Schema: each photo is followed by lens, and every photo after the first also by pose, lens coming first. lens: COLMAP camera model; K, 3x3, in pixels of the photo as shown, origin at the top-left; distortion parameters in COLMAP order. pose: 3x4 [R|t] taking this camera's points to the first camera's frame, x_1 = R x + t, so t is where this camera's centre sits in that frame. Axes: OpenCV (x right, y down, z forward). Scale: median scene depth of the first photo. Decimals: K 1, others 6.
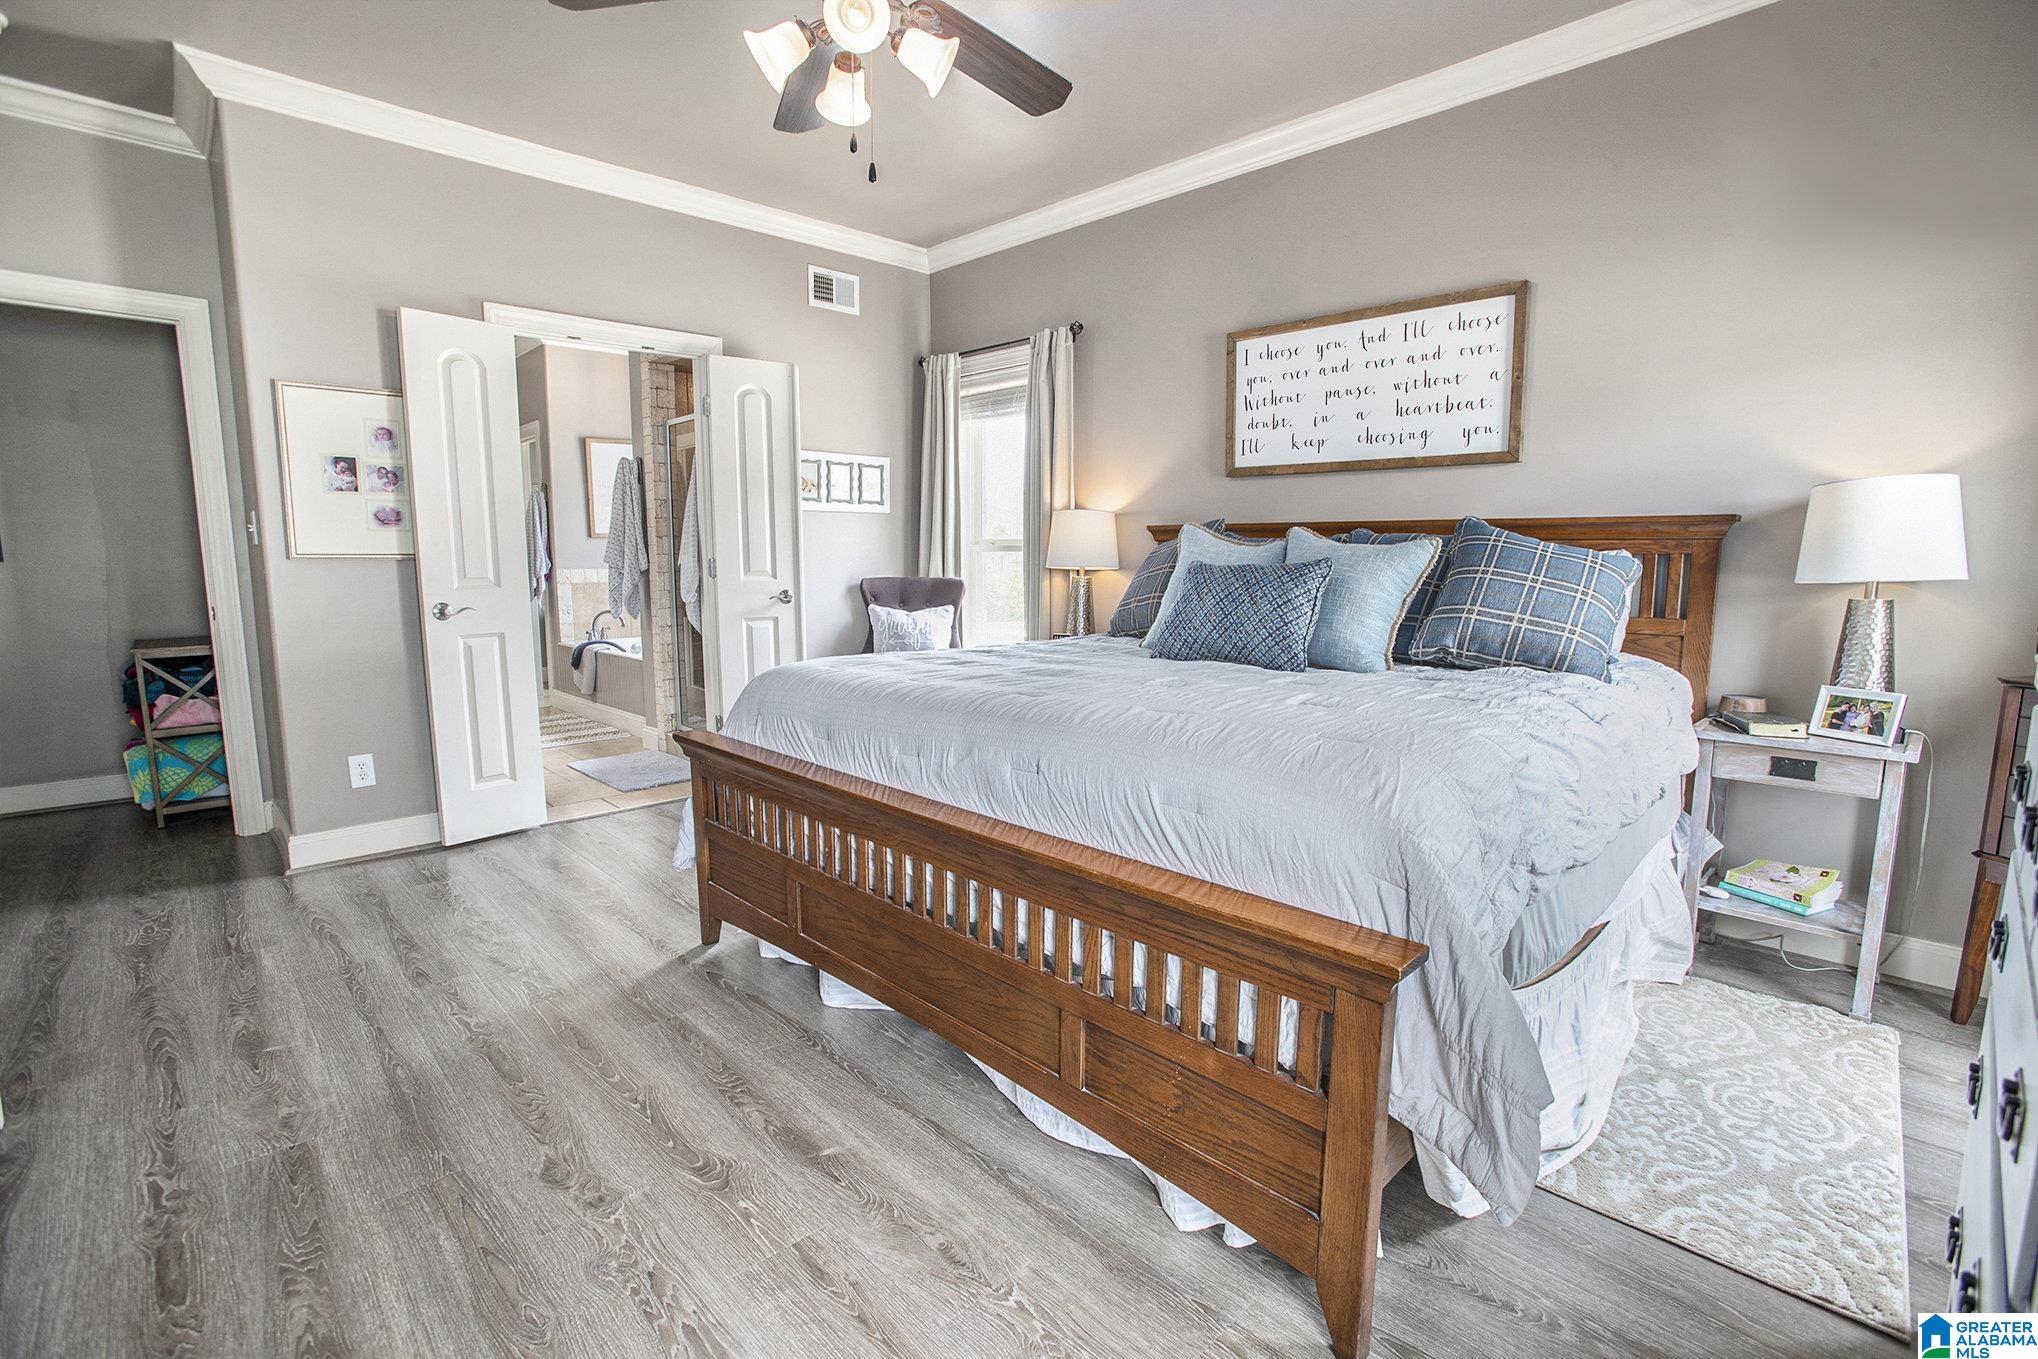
lens RADIAL K [[930.9, 0, 1026.6], [0, 930.9, 677.5], [0, 0, 1]] dist [-0.038827, 0.000266]
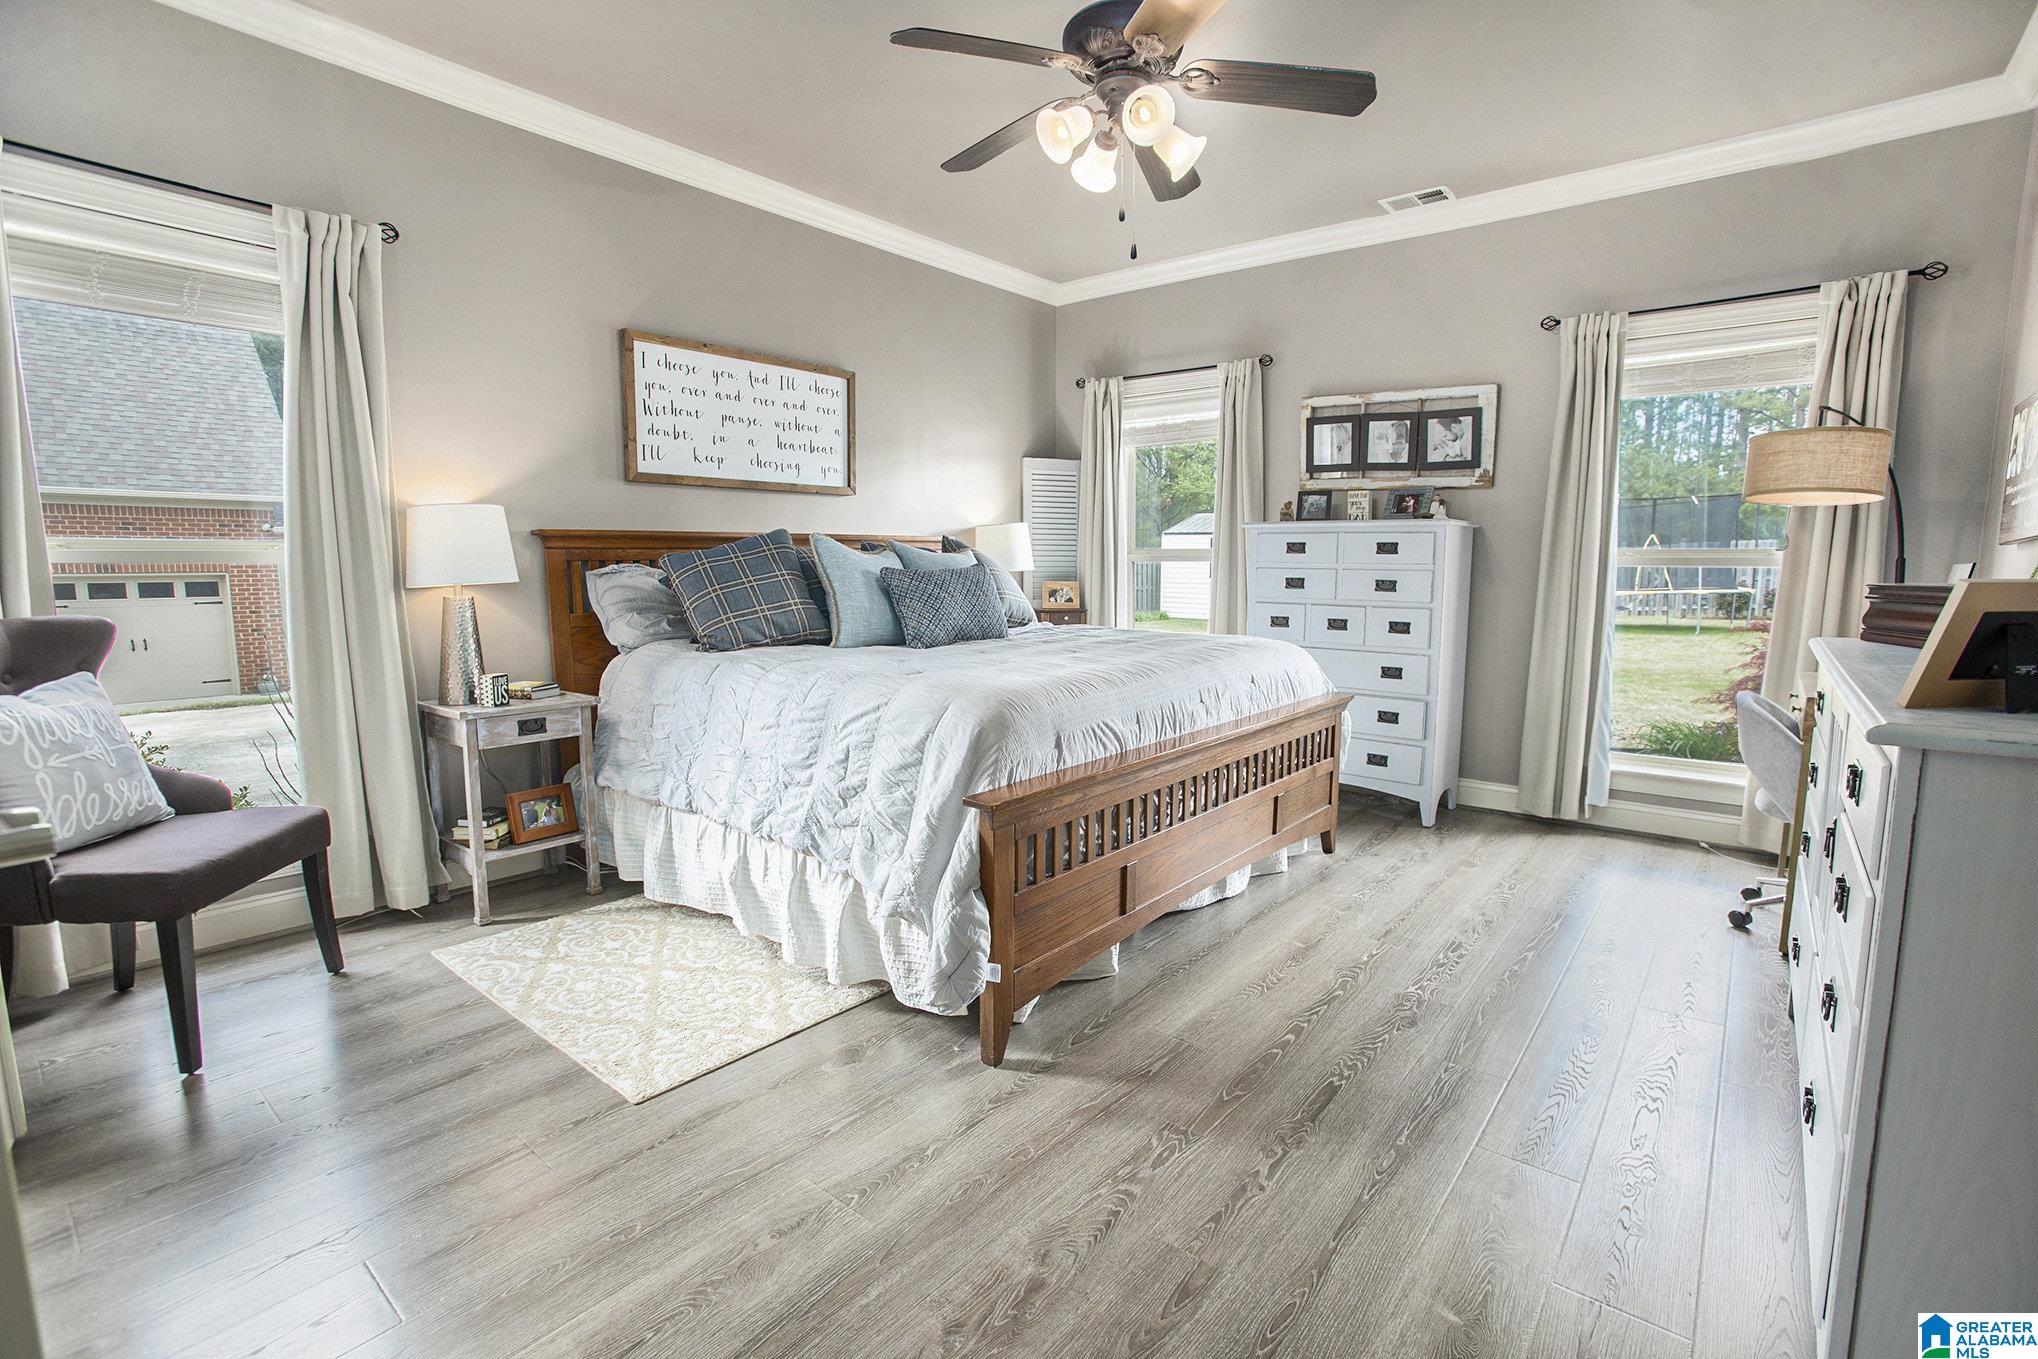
lens RADIAL K [[930.9, 0, 1026.6], [0, 930.9, 677.5], [0, 0, 1]] dist [-0.038827, 0.000266]
pose [[-0.109502, -0.128153, 0.985691, -0.863570], [0.139703, 0.979826, 0.142910, -0.110133], [-0.984120, 0.153353, -0.089390, 0.802336]]
